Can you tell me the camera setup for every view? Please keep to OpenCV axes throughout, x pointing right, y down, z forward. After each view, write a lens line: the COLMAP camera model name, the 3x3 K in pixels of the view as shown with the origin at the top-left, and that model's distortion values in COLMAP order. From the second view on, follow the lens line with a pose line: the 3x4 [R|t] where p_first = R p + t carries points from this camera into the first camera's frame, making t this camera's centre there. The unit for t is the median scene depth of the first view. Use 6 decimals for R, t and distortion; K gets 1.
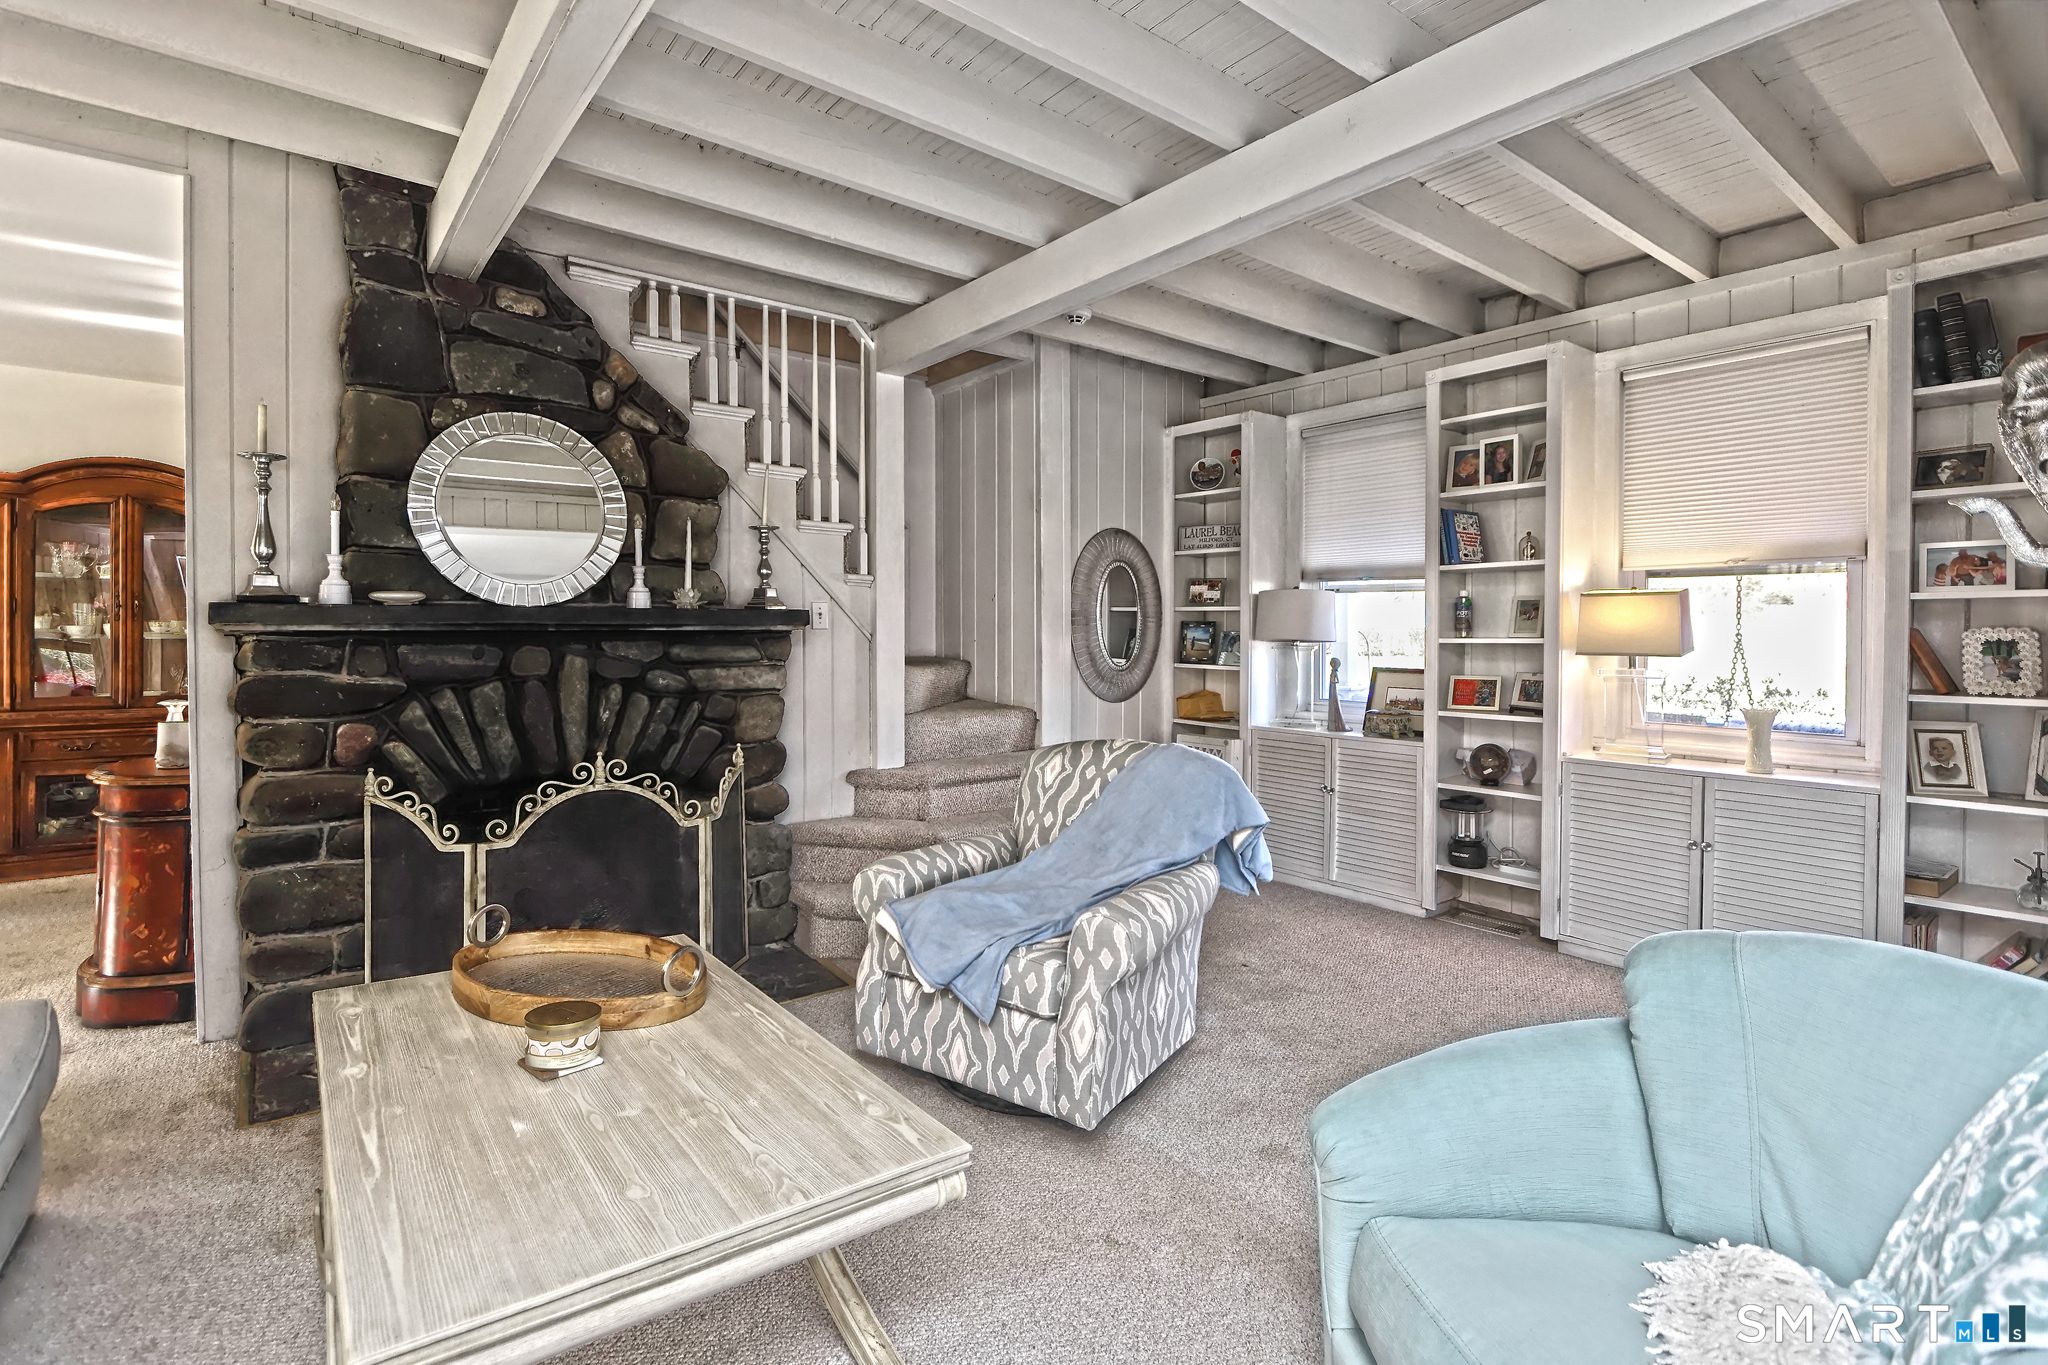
lens RADIAL K [[944.9, 0, 1018.2], [0, 944.9, 675.1], [0, 0, 1]] dist [-0.010735, -0.001075]
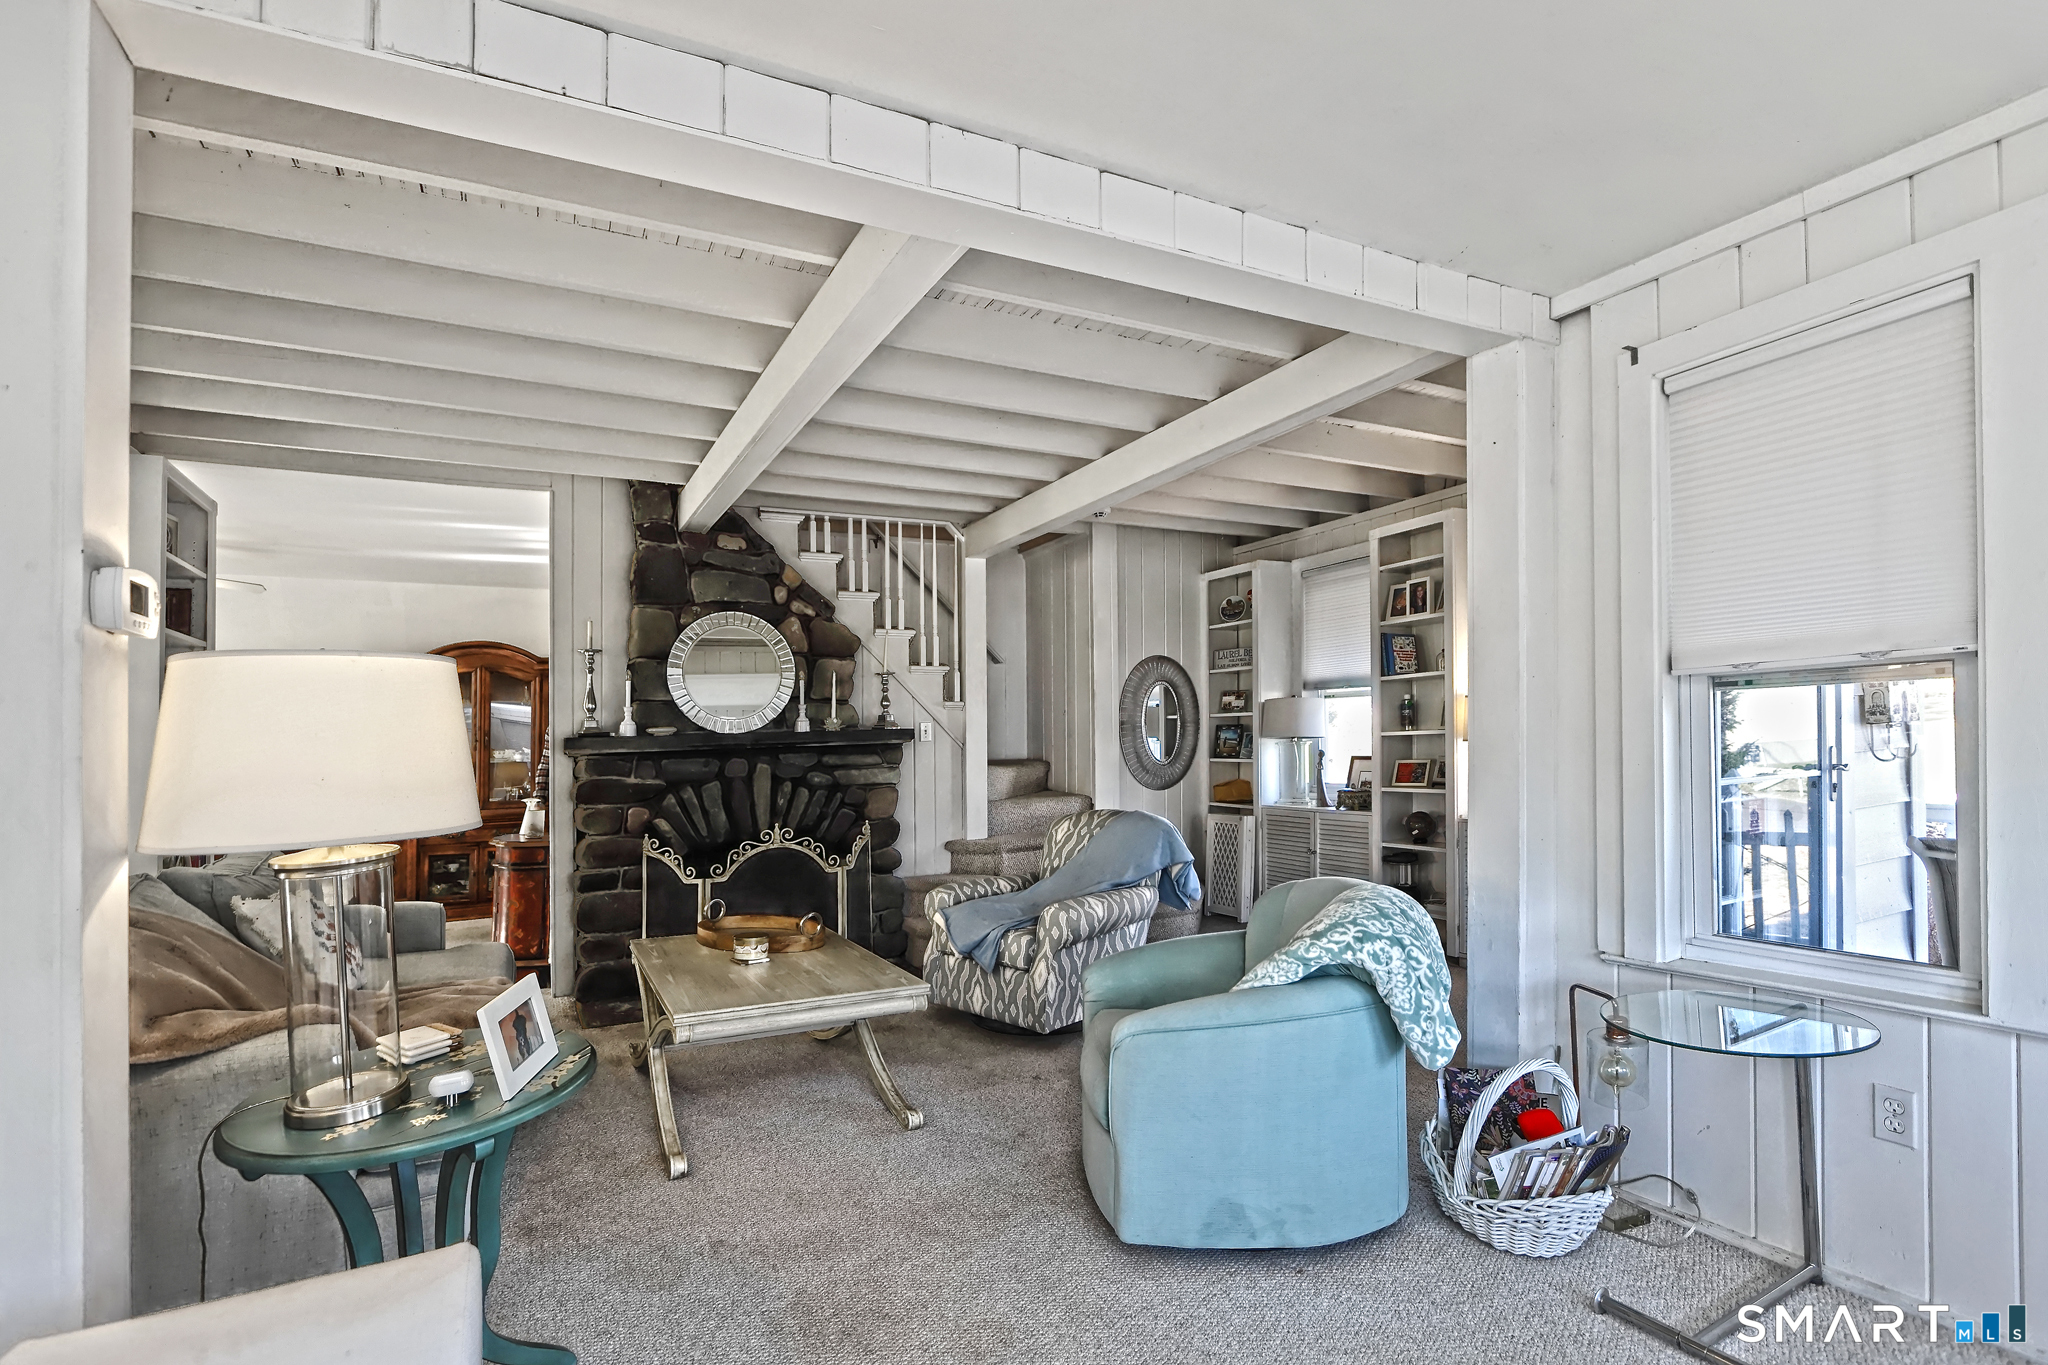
lens RADIAL K [[944.9, 0, 1031.9], [0, 944.9, 691.0], [0, 0, 1]] dist [-0.010735, -0.001075]
pose [[0.984379, -0.042647, -0.170817, 0.224257], [0.026126, 0.994861, -0.097822, 0.022582], [0.174111, 0.091831, 0.980435, -0.435352]]
